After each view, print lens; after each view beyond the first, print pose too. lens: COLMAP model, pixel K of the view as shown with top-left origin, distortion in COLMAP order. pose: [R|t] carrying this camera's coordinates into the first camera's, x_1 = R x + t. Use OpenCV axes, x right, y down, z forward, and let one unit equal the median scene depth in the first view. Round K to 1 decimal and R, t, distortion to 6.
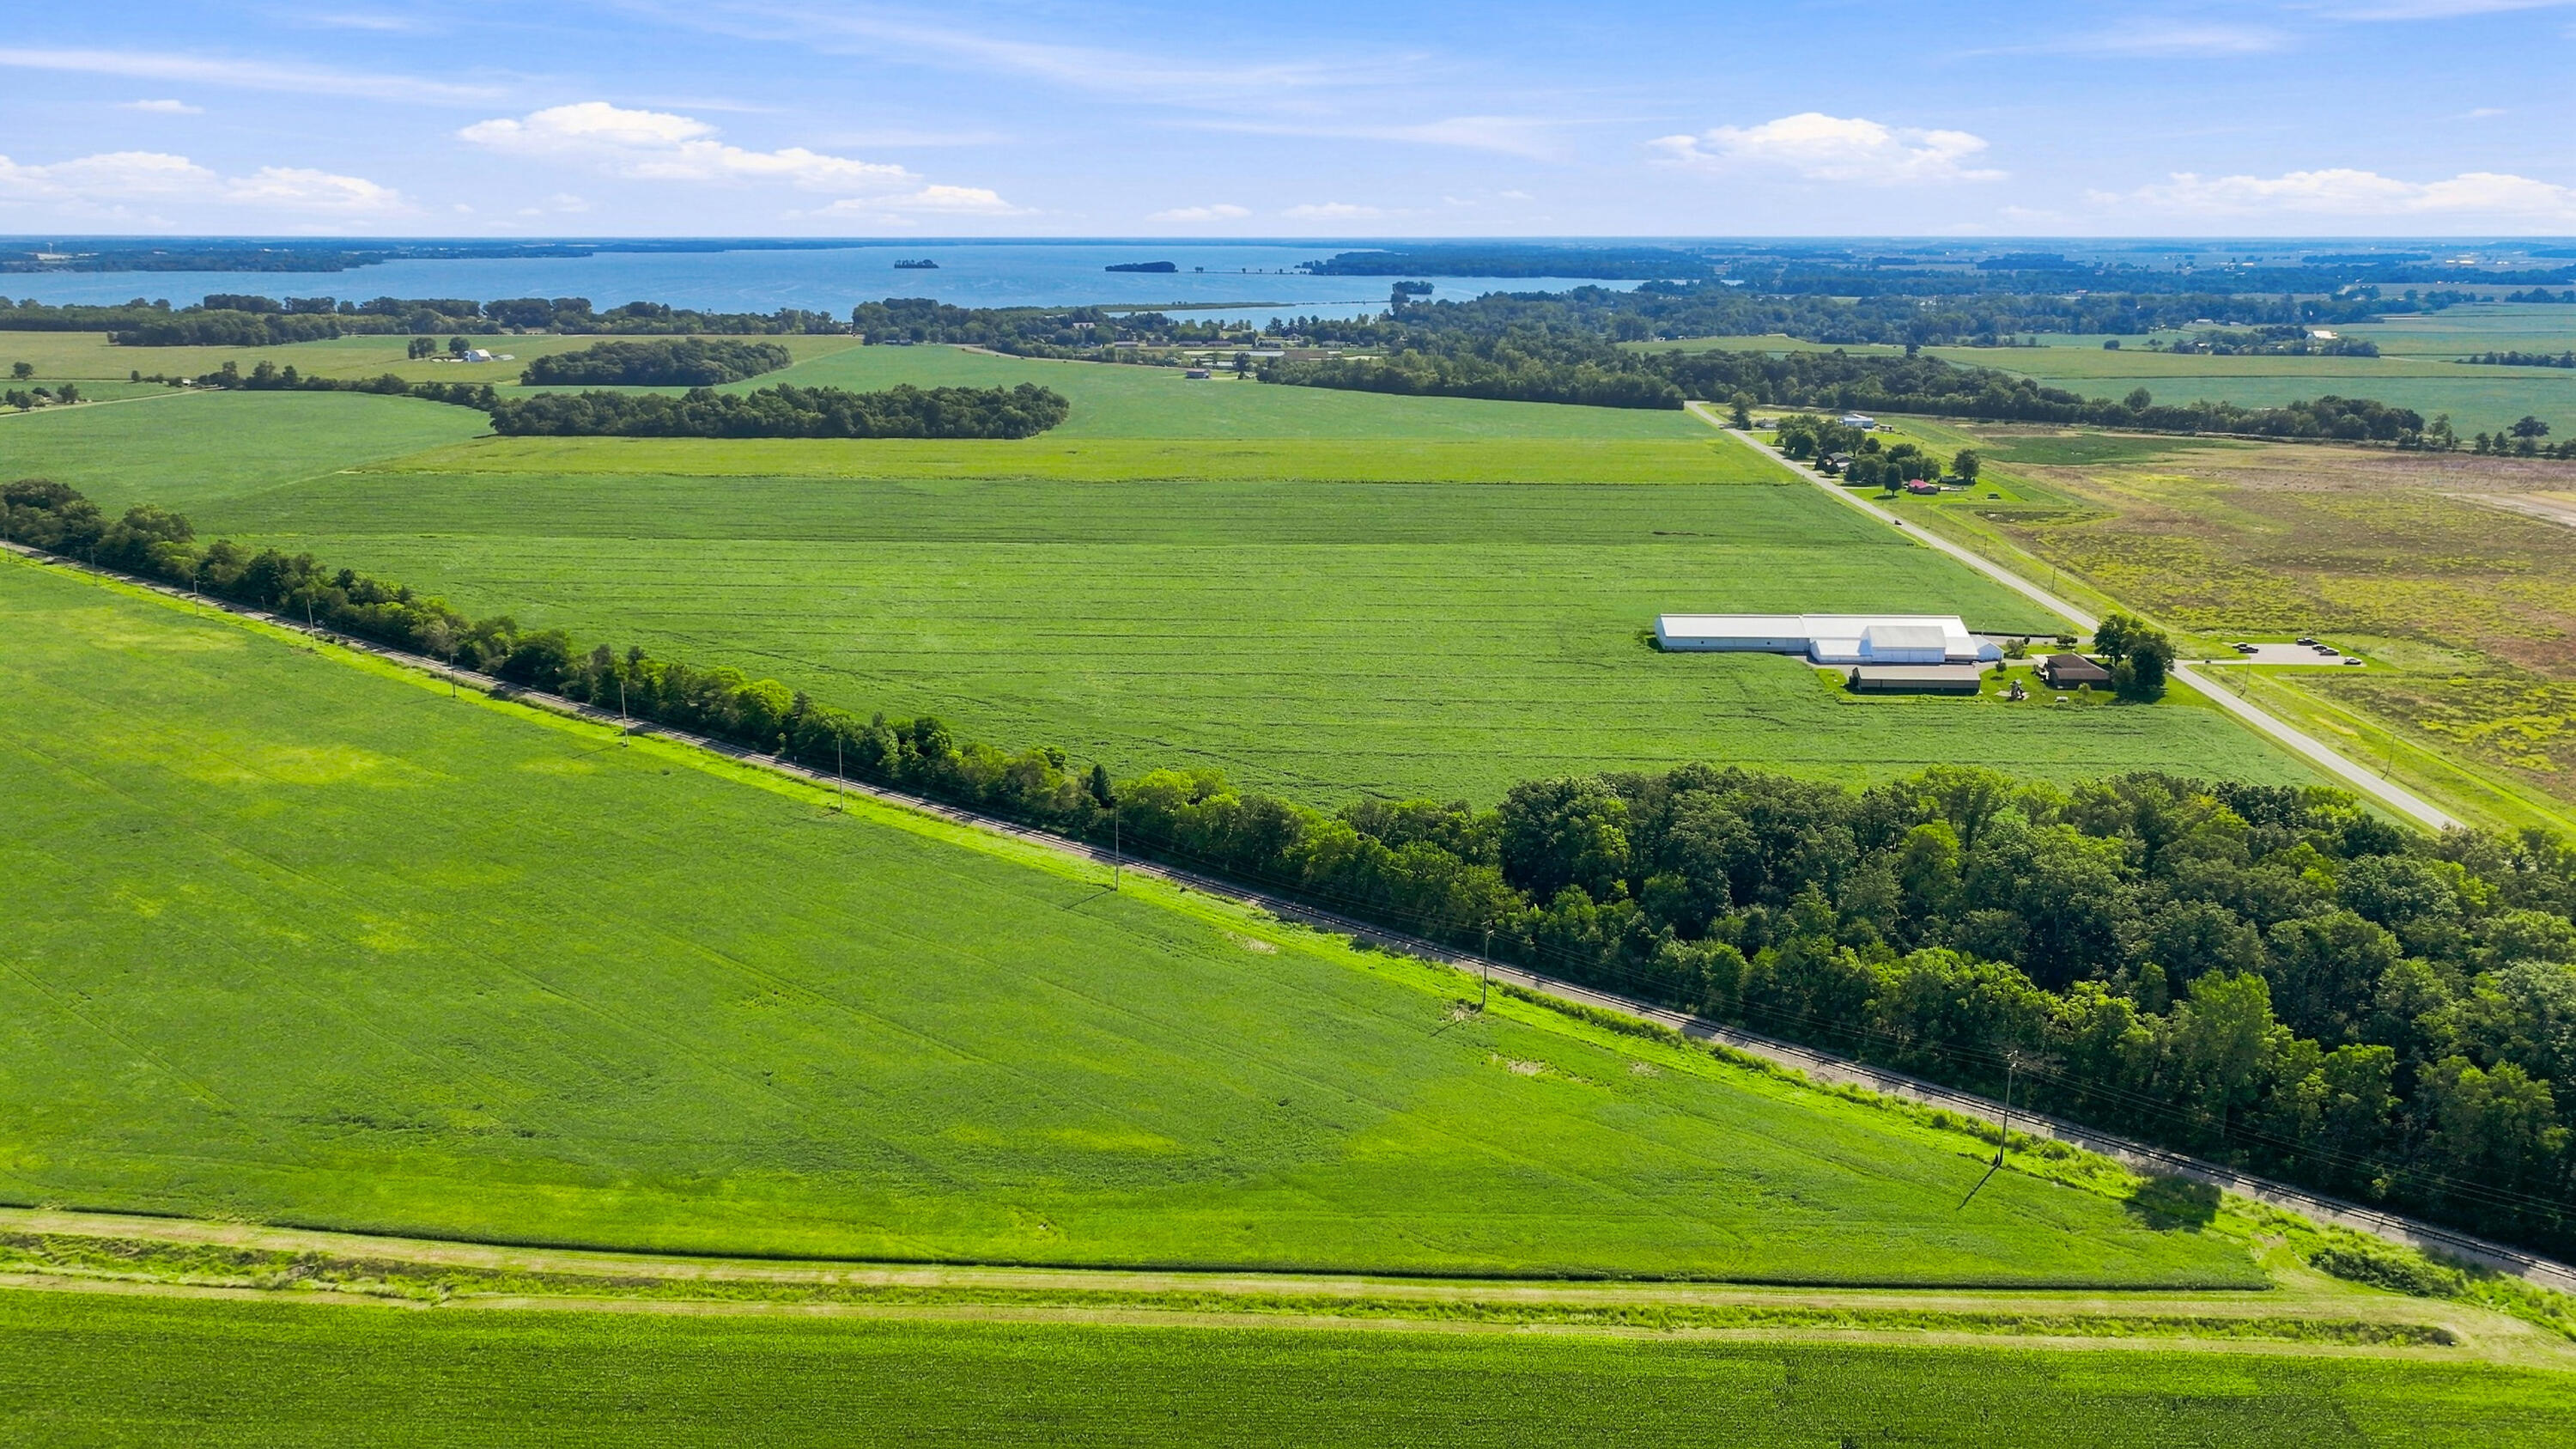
lens RADIAL K [[1863.8, 0, 1289.0], [0, 1863.8, 725.6], [0, 0, 1]] dist [0.001379, 0.014586]
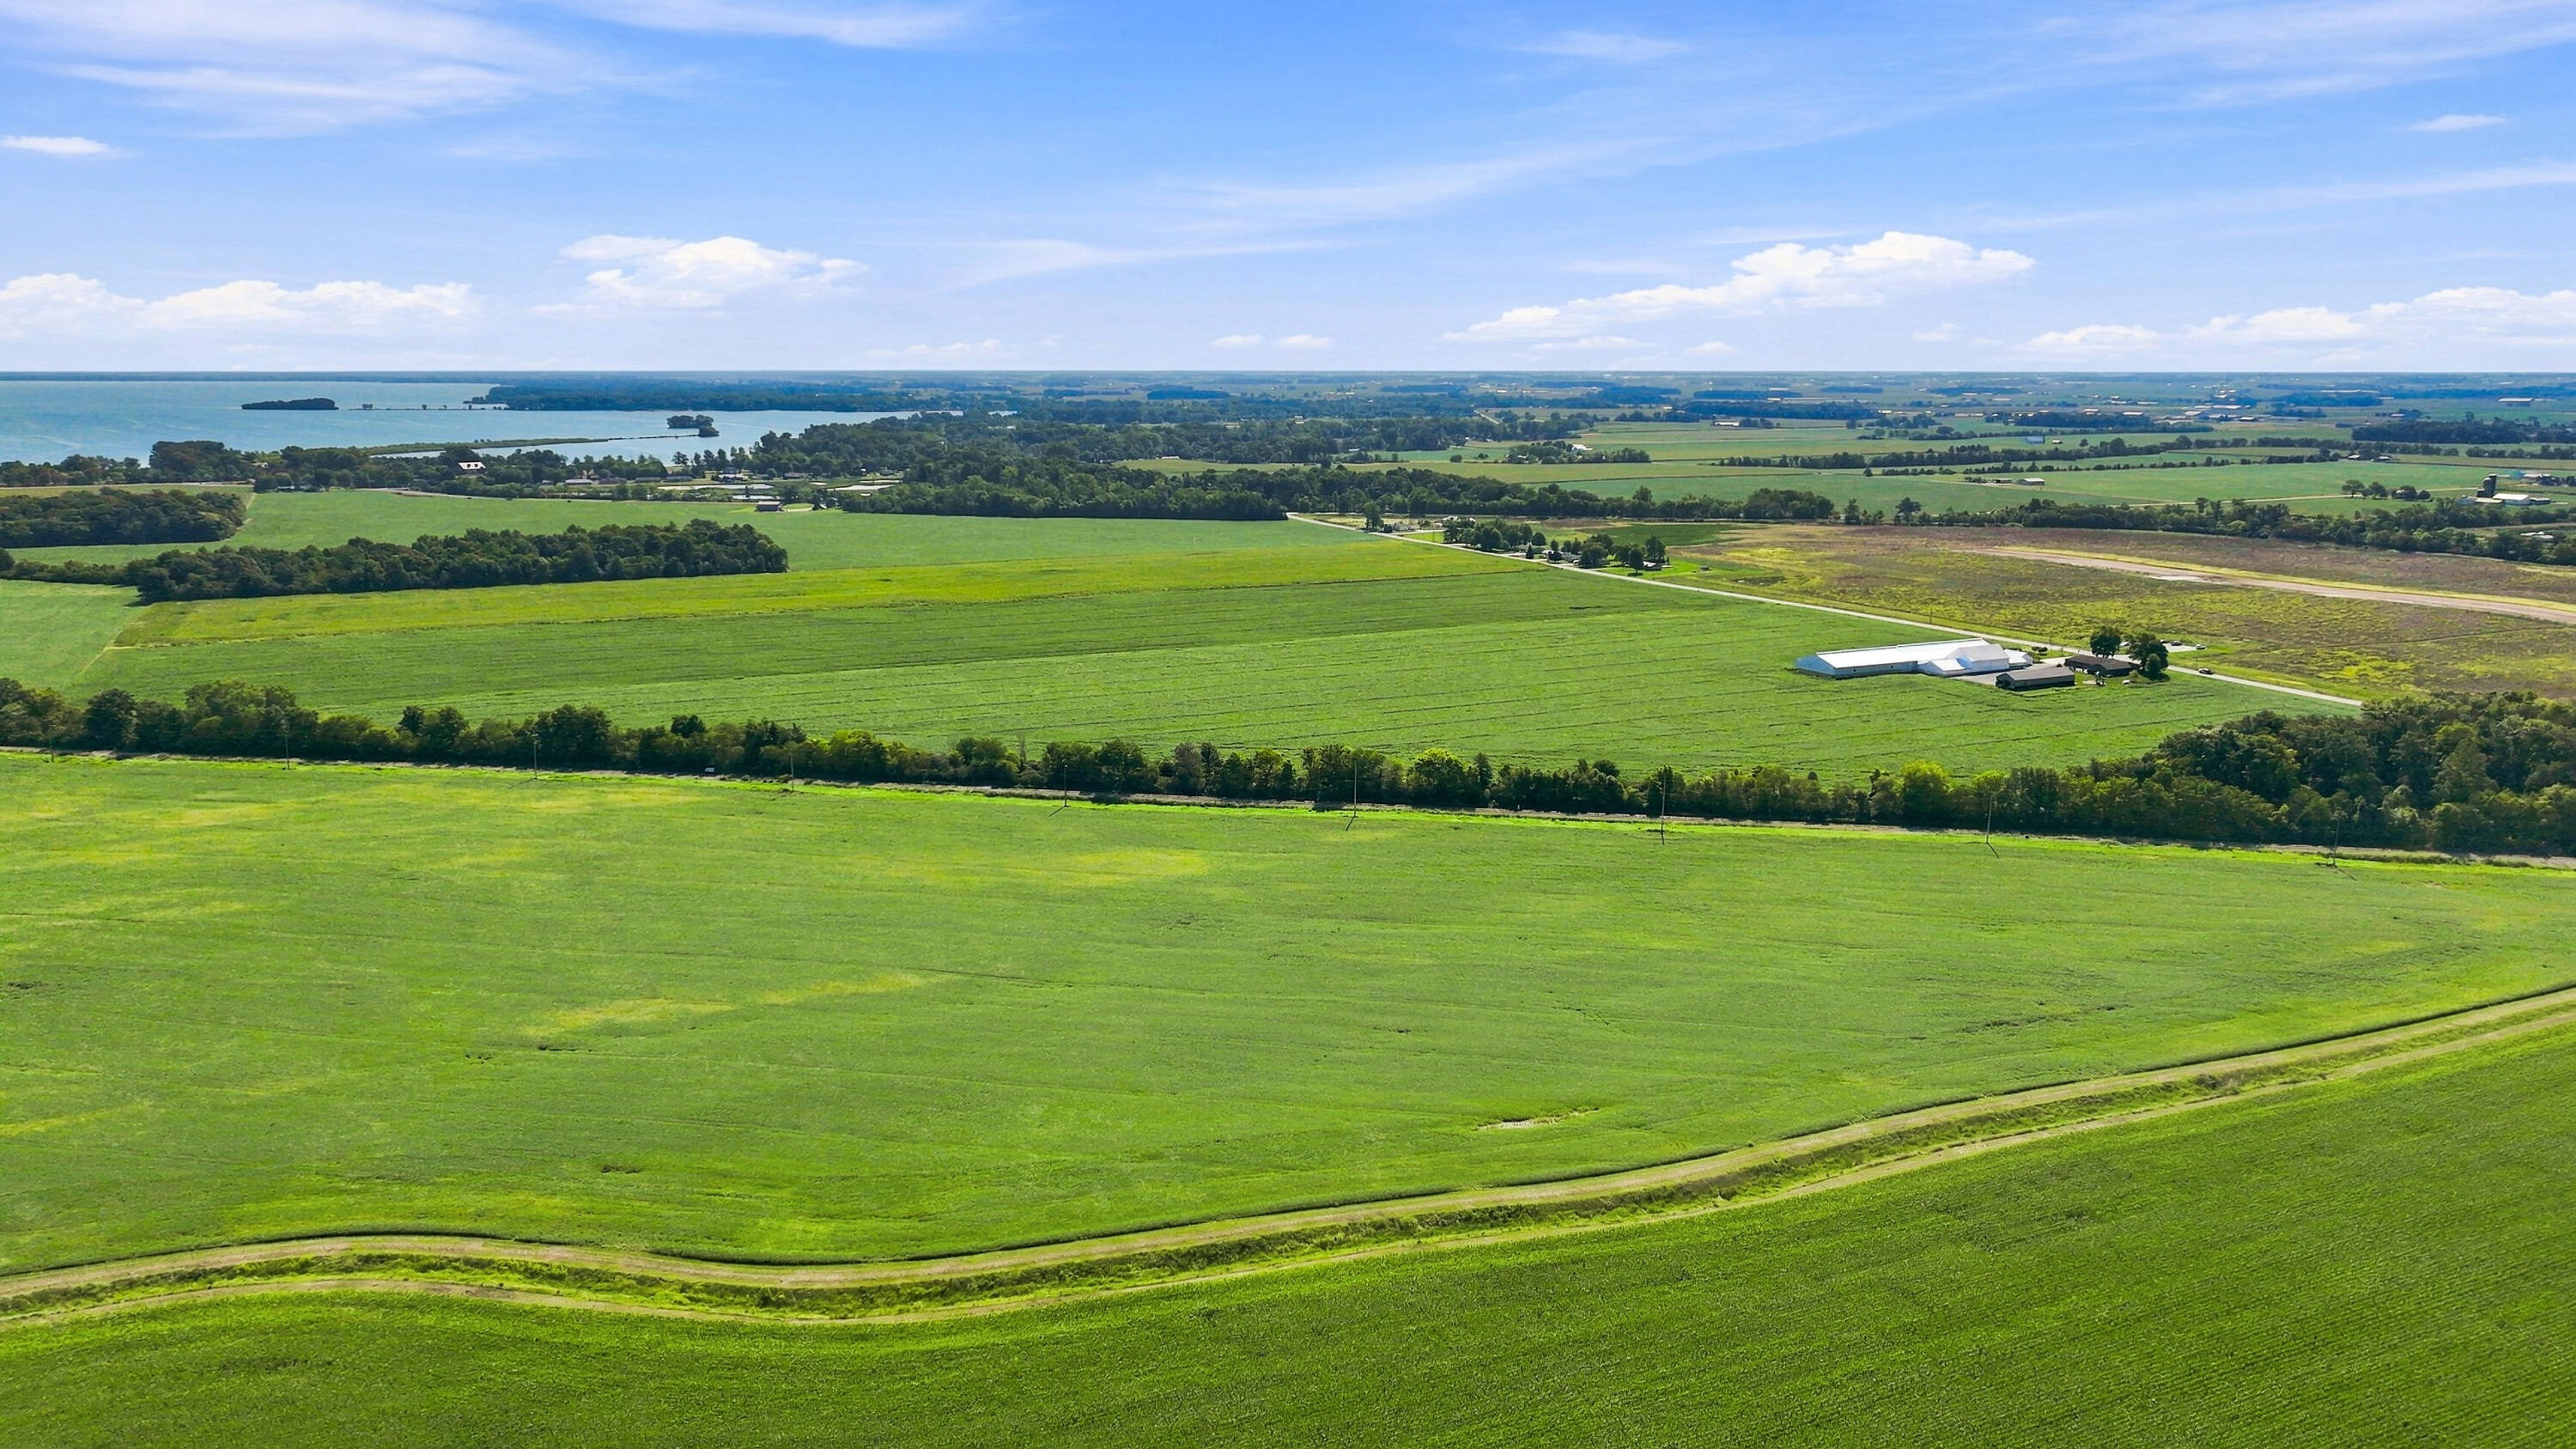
lens RADIAL K [[1863.8, 0, 1283.0], [0, 1863.8, 722.8], [0, 0, 1]] dist [0.001379, 0.014586]
pose [[0.877514, -0.090718, 0.470892, -0.308566], [0.123321, 0.991609, -0.038774, -0.002628], [-0.463423, 0.092096, 0.881338, 0.008939]]
